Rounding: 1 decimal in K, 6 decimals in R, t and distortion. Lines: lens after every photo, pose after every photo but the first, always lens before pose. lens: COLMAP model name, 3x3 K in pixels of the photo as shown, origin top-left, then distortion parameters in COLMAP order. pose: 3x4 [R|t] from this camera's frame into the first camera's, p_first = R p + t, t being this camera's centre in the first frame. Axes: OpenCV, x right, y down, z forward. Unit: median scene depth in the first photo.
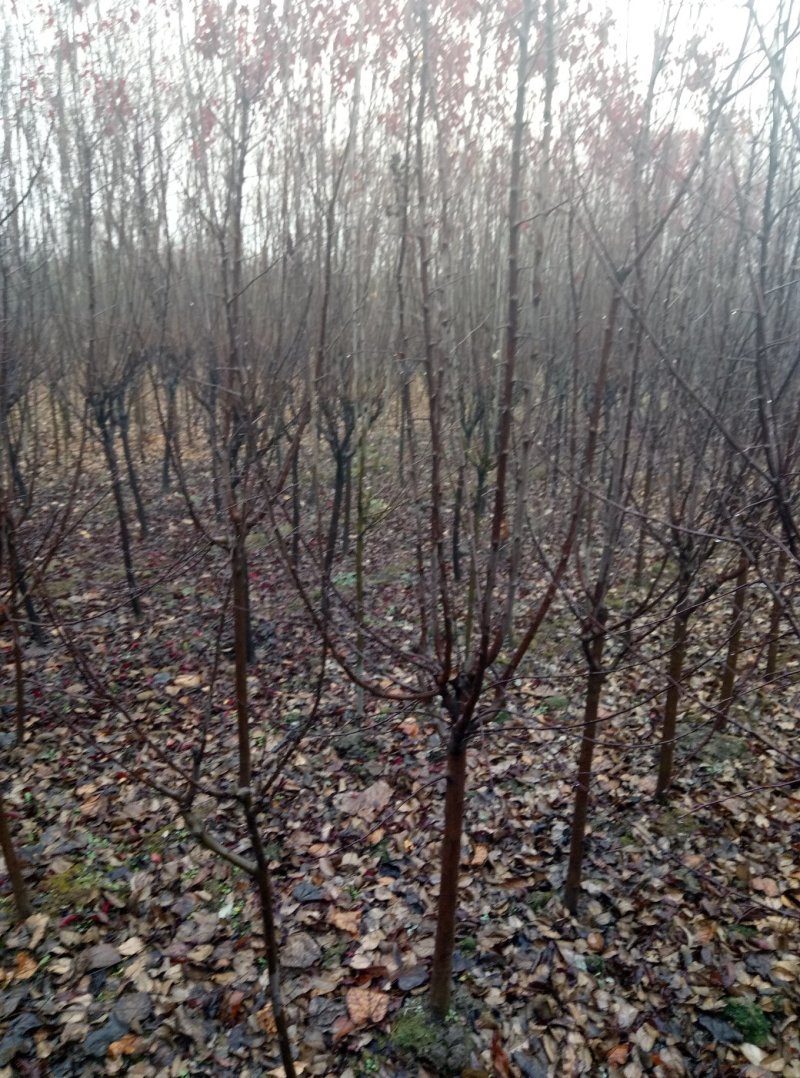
lens RADIAL K [[754.5, 0, 400.0], [0, 754.5, 539.0], [0, 0, 1]] dist [0.020502, -0.006603]
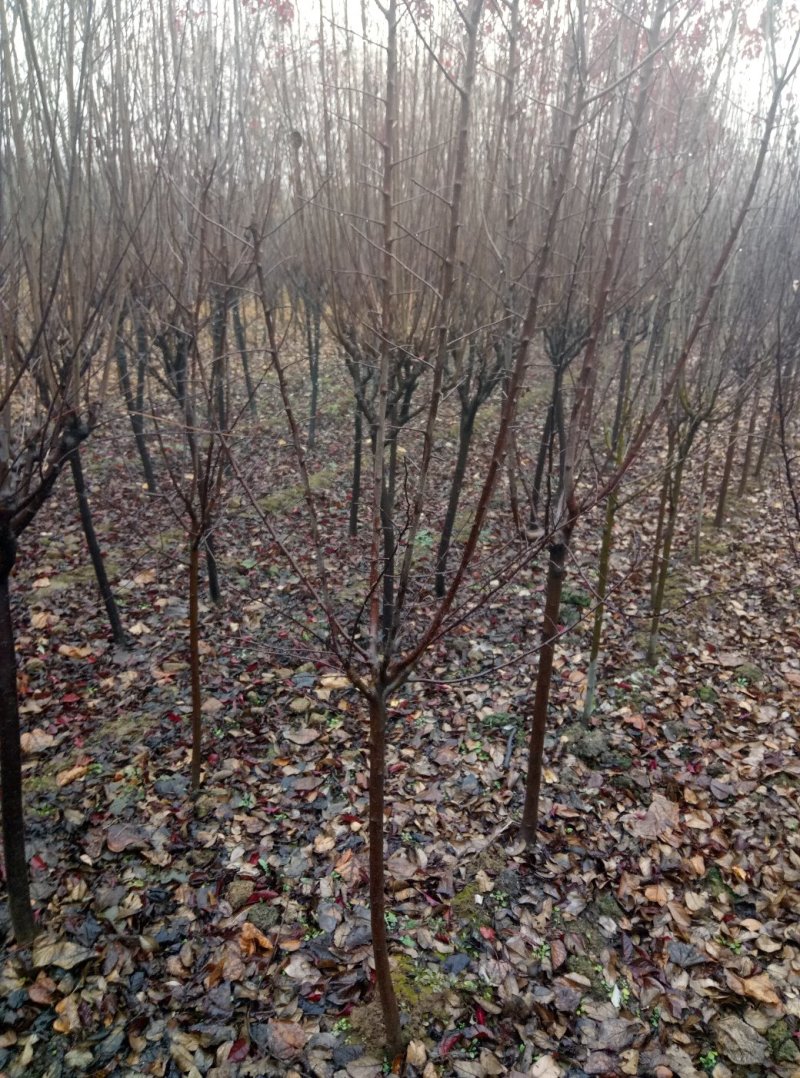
lens RADIAL K [[754.5, 0, 400.0], [0, 754.5, 539.0], [0, 0, 1]] dist [0.020502, -0.006603]
pose [[0.985234, -0.058300, 0.160984, -0.443058], [0.041894, 0.993748, 0.103489, -0.073899], [-0.166011, -0.095216, 0.981516, 0.222783]]
